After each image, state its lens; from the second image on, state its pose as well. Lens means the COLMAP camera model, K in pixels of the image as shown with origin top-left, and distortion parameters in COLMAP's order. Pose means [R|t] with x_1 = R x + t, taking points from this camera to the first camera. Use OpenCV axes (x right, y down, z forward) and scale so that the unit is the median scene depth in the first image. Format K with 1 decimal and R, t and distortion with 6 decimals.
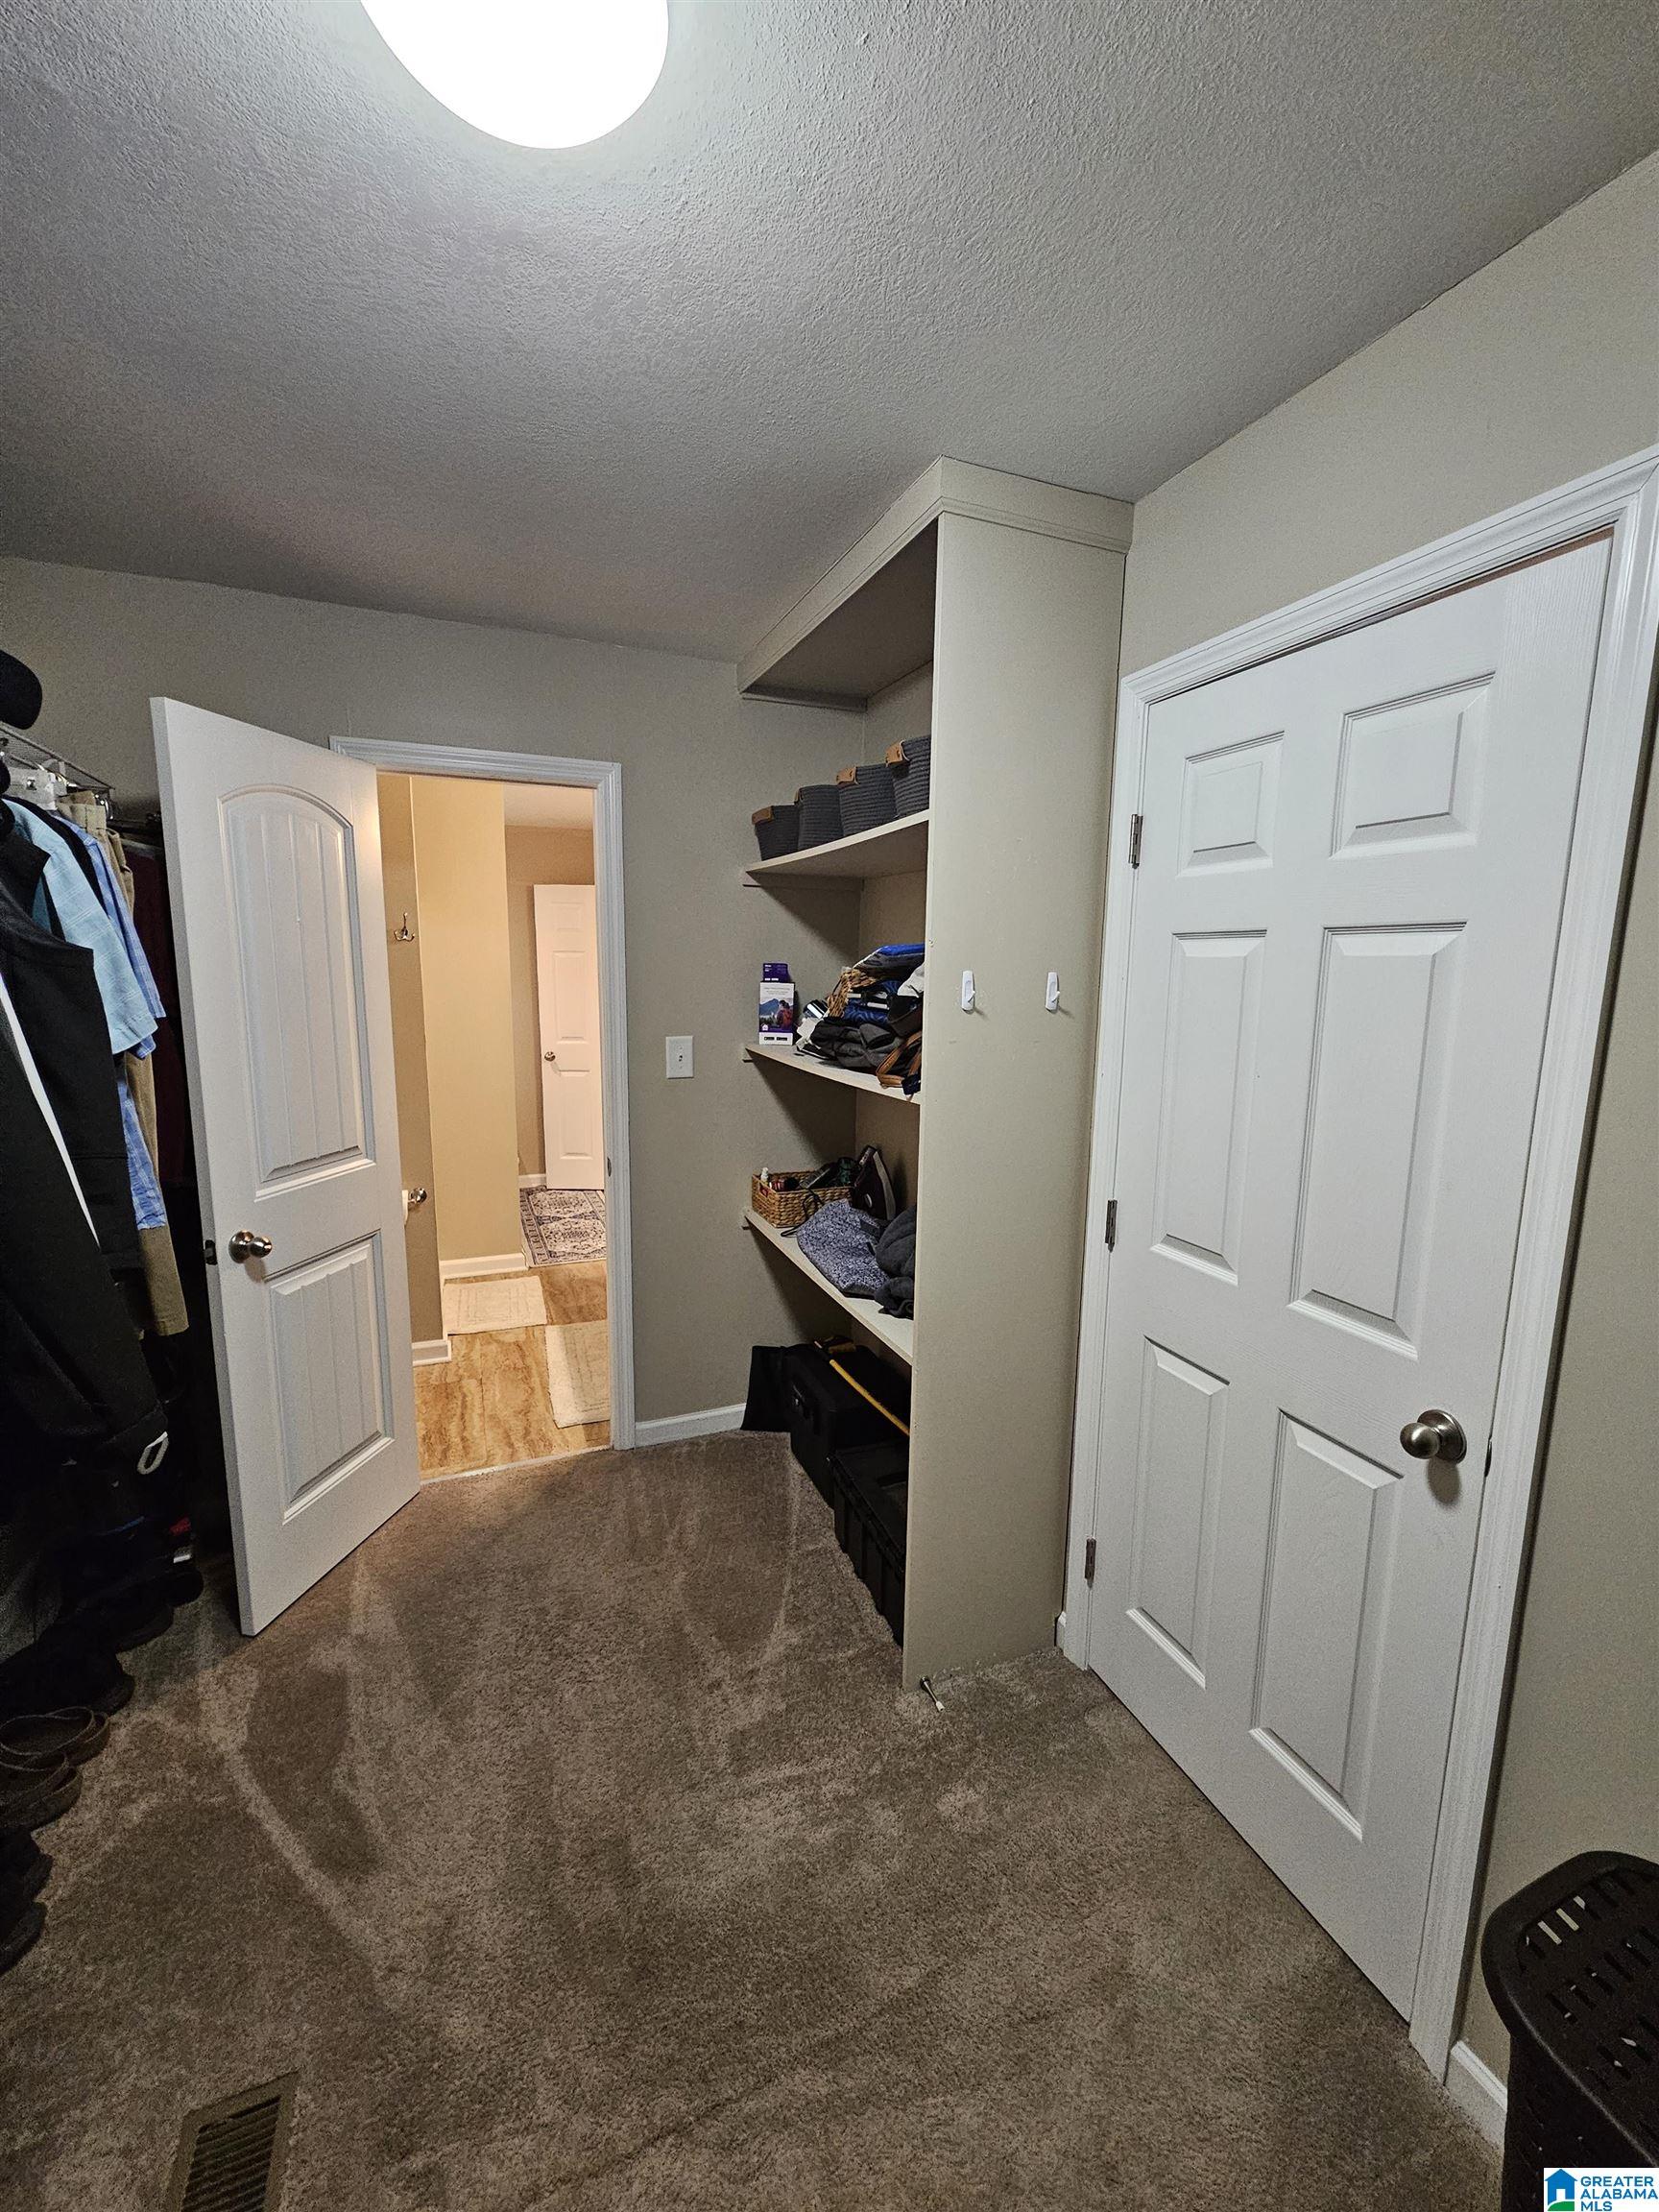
lens RADIAL K [[906.0, 0, 837.4], [0, 906.0, 1105.8], [0, 0, 1]] dist [-0.001764, 0.000334]
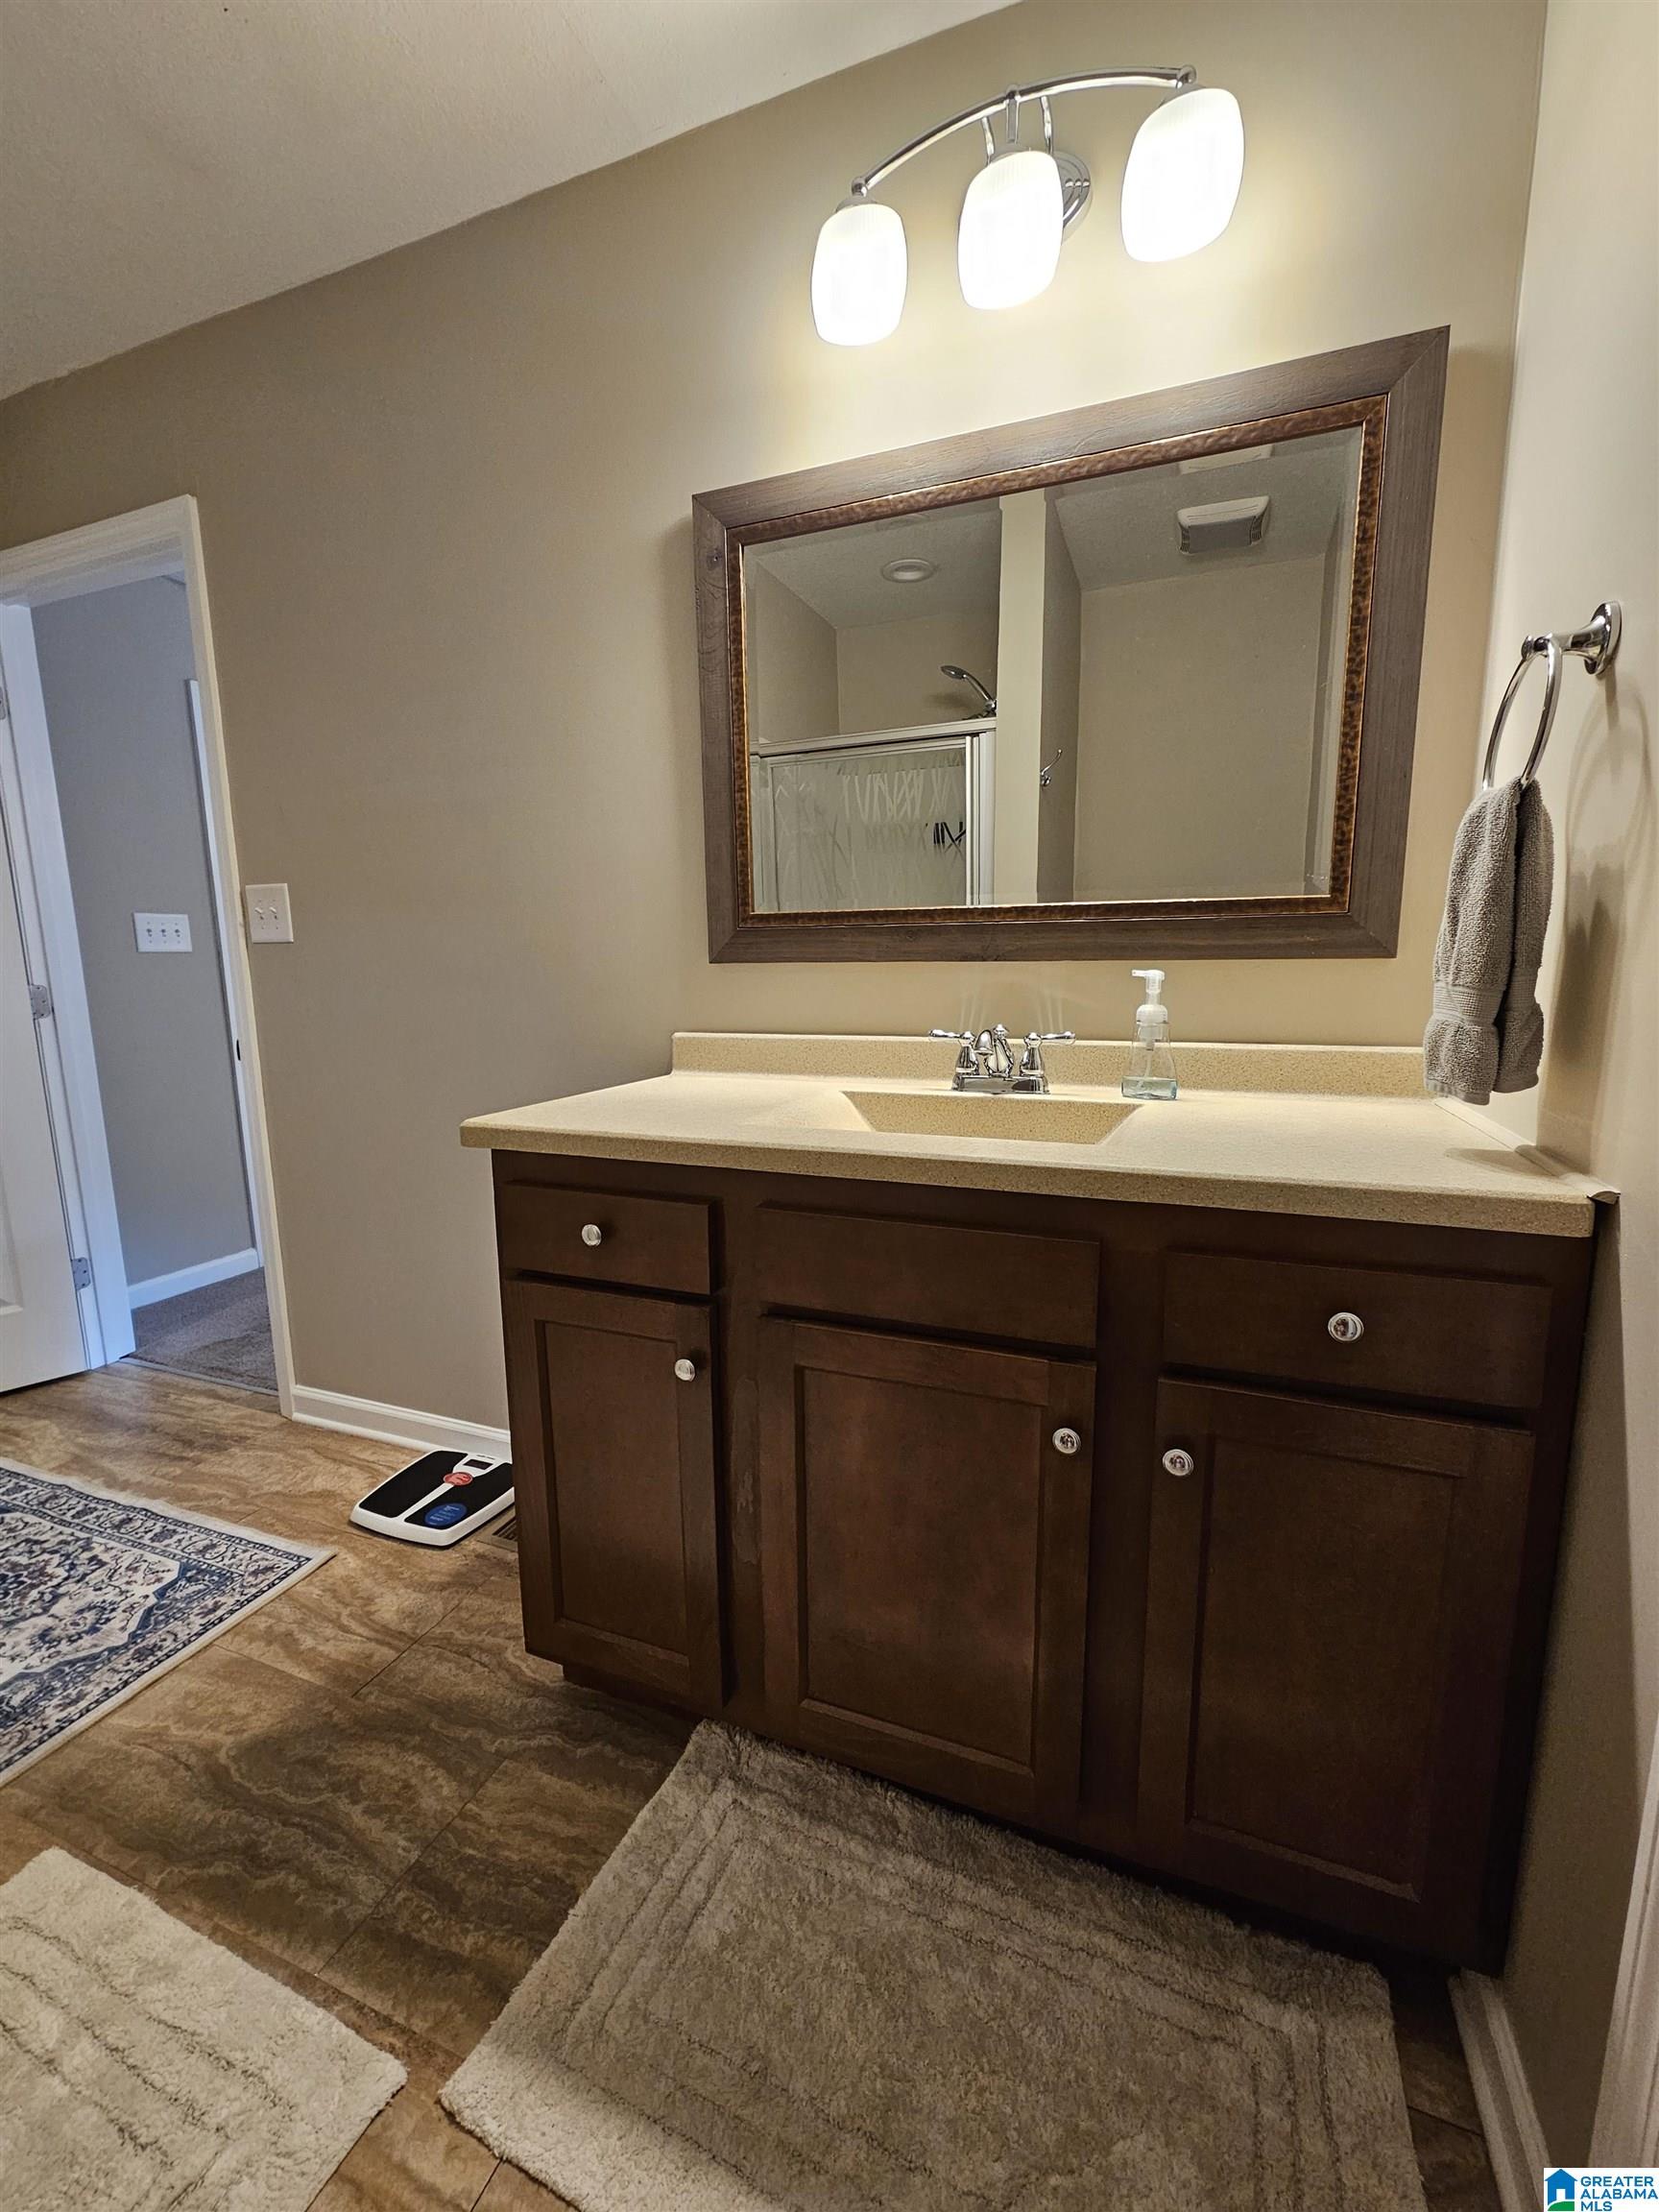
lens RADIAL K [[906.0, 0, 837.4], [0, 906.0, 1105.8], [0, 0, 1]] dist [-0.001764, 0.000334]
pose [[0.695115, -0.132471, 0.706588, -0.337460], [0.130301, 0.989812, 0.057384, -0.006004], [-0.706991, 0.052180, 0.705294, 0.665914]]
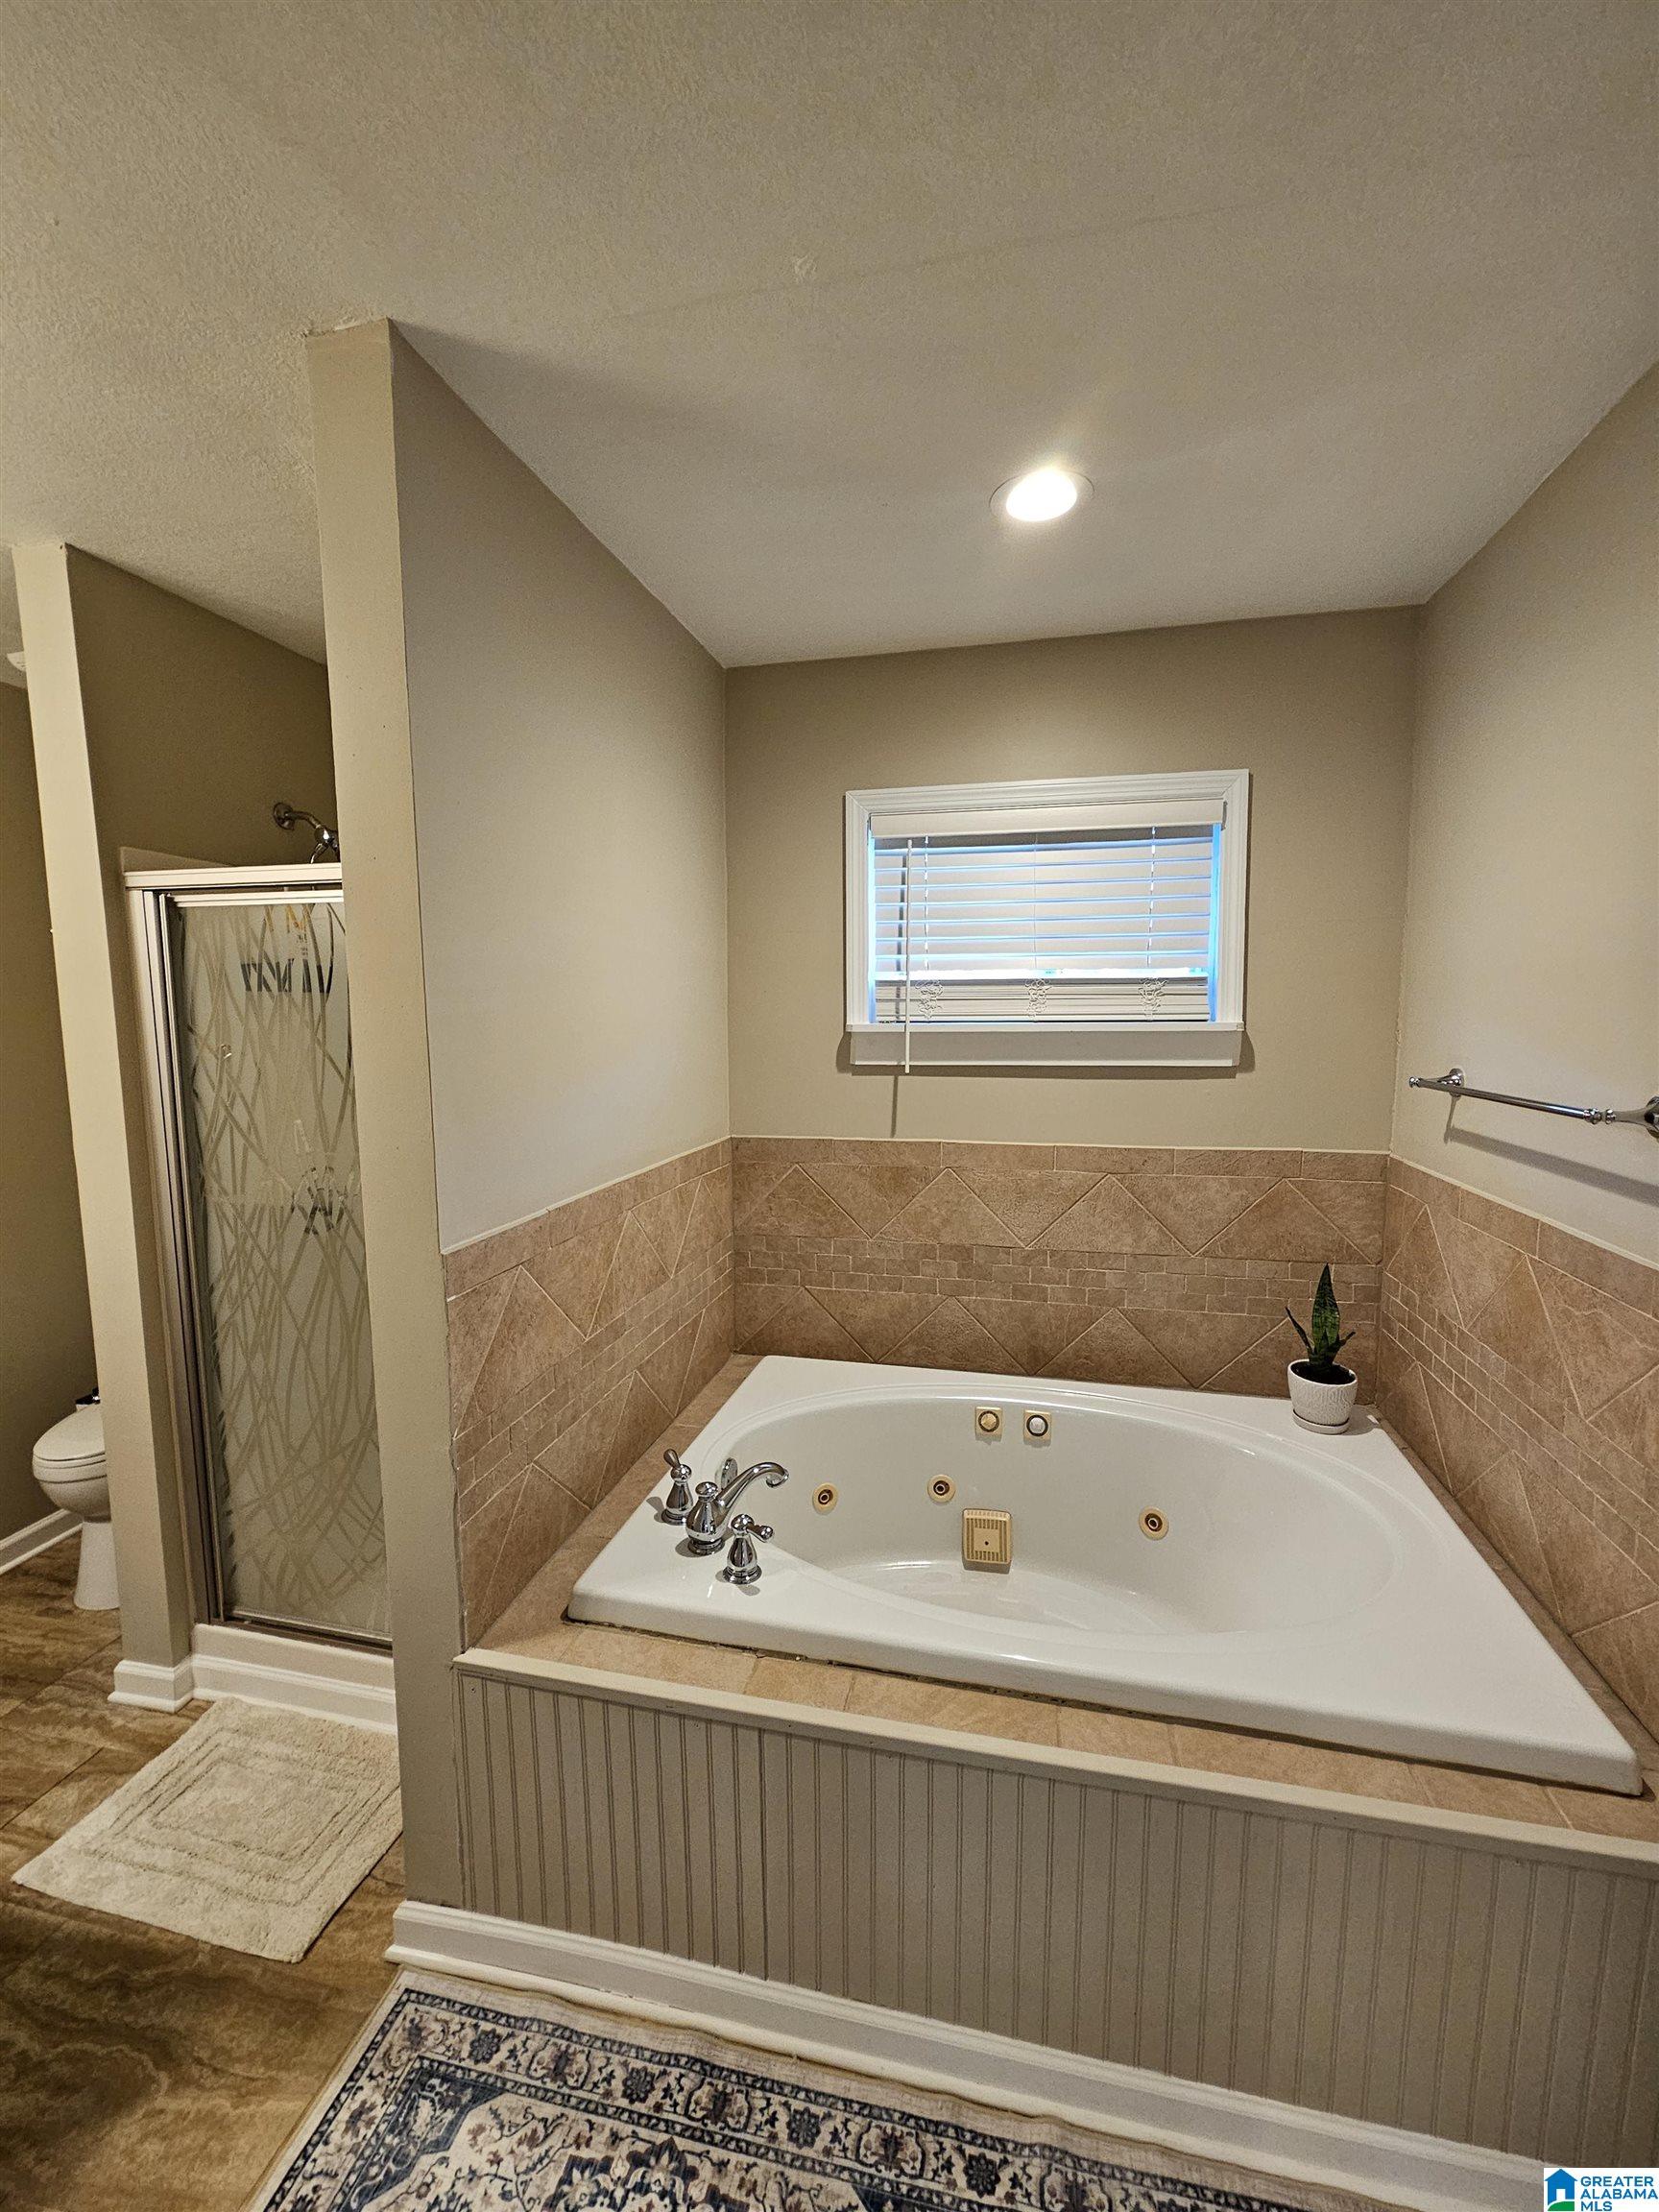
lens RADIAL K [[906.0, 0, 837.4], [0, 906.0, 1105.8], [0, 0, 1]] dist [-0.001764, 0.000334]
pose [[-0.572242, 0.078732, -0.816297, -0.205311], [-0.129225, 0.974289, 0.184559, -0.201707], [0.809840, 0.211099, -0.547355, 1.303088]]
